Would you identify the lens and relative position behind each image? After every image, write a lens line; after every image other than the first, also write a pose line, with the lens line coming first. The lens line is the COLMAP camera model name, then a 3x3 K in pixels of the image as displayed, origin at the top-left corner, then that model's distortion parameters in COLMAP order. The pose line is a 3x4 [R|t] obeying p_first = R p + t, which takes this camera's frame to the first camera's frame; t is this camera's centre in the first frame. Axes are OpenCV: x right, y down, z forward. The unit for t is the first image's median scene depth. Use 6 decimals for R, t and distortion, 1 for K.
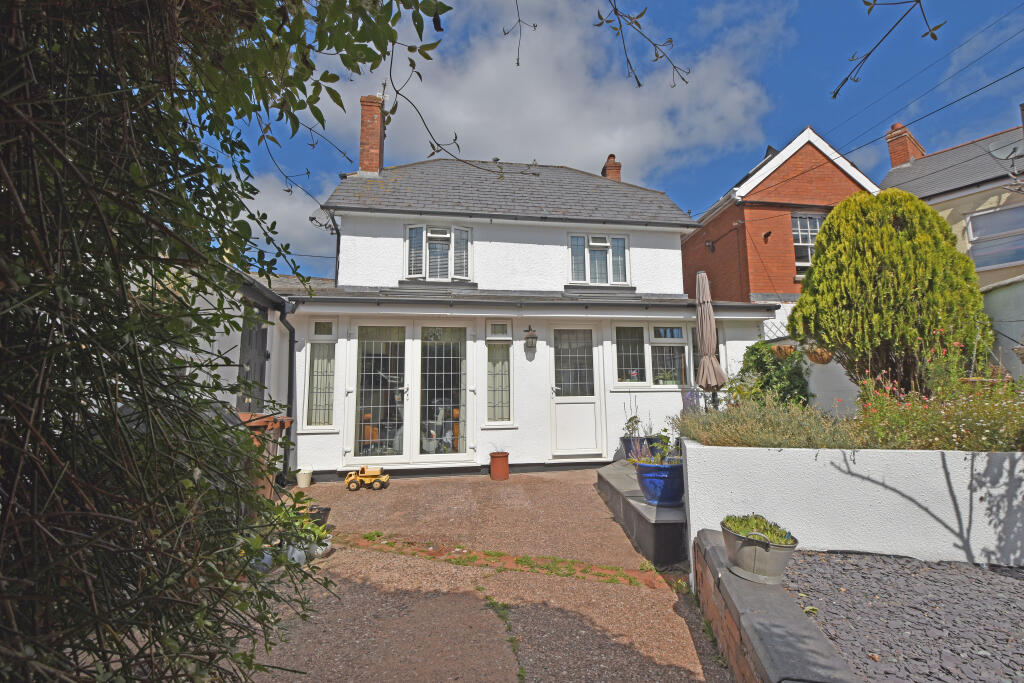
lens RADIAL K [[448.7, 0, 512.0], [0, 448.7, 341.5], [0, 0, 1]] dist [0.024473, -0.036828]
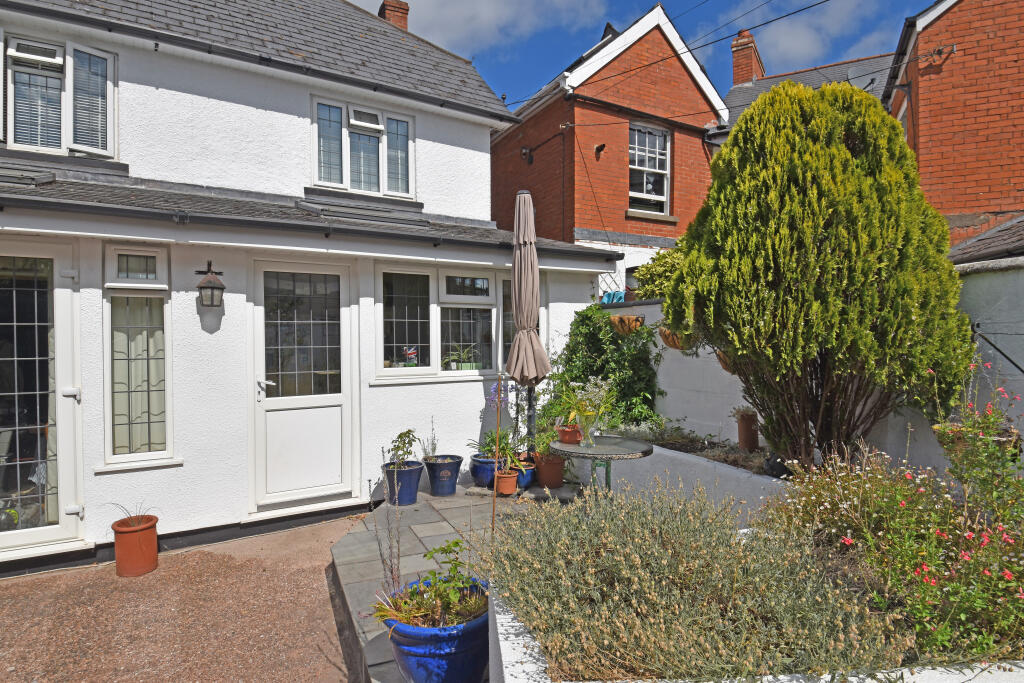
lens RADIAL K [[544.8, 0, 512.0], [0, 544.8, 341.5], [0, 0, 1]] dist [0.041267, -0.049371]
pose [[0.911736, -0.002449, 0.410770, 0.095493], [-0.055274, 0.990157, 0.128588, -0.045042], [-0.407041, -0.139943, 0.902626, 0.291683]]
